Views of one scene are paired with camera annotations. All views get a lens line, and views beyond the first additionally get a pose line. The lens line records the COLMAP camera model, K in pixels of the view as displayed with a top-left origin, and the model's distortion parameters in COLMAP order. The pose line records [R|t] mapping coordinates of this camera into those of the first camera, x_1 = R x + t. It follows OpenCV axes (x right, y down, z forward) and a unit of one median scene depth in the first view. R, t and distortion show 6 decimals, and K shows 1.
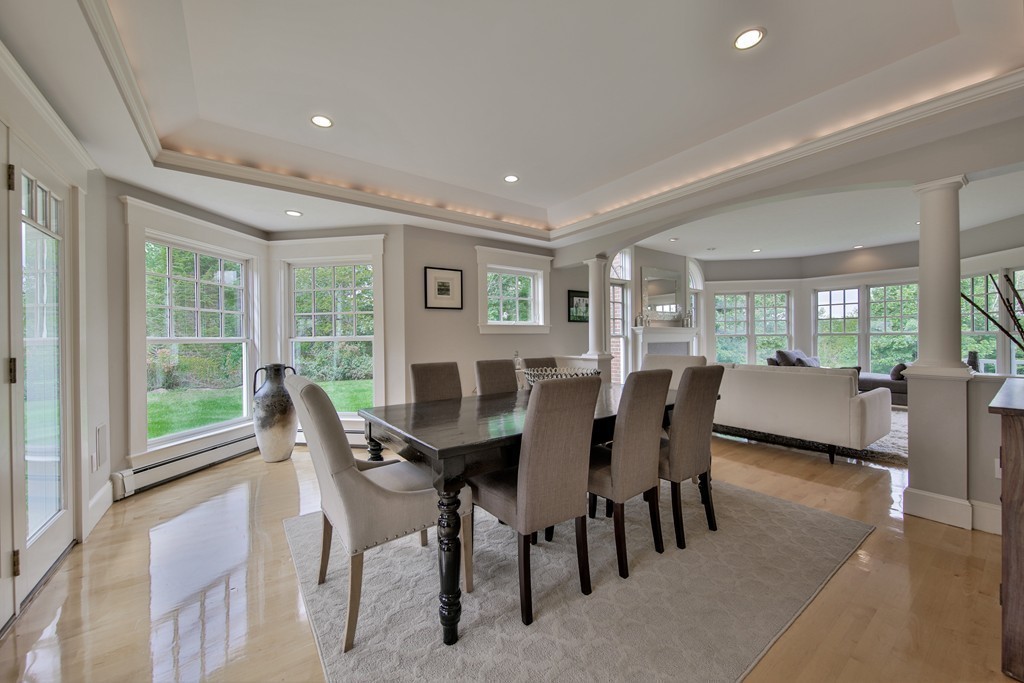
lens RADIAL K [[382.9, 0, 516.6], [0, 382.9, 340.1], [0, 0, 1]] dist [-0.000816, -0.000211]
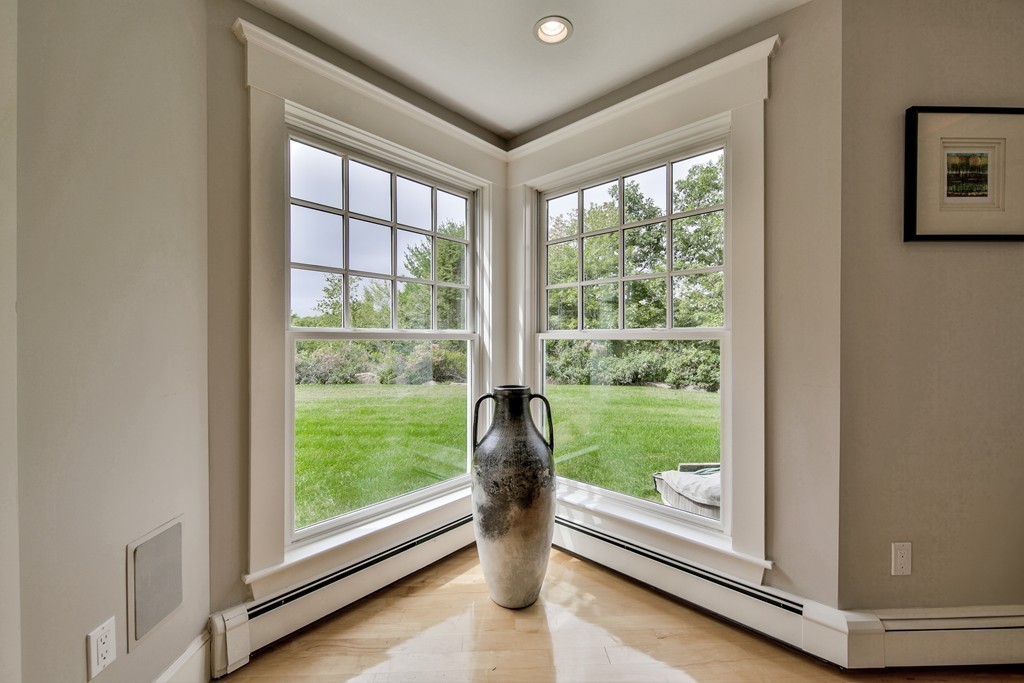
lens RADIAL K [[382.9, 0, 516.6], [0, 382.9, 340.1], [0, 0, 1]] dist [-0.000816, -0.000211]
pose [[0.835027, 0.013560, -0.550042, -0.333875], [-0.011574, 0.999908, 0.007080, 0.002025], [0.550087, 0.000454, 0.835107, 0.552518]]
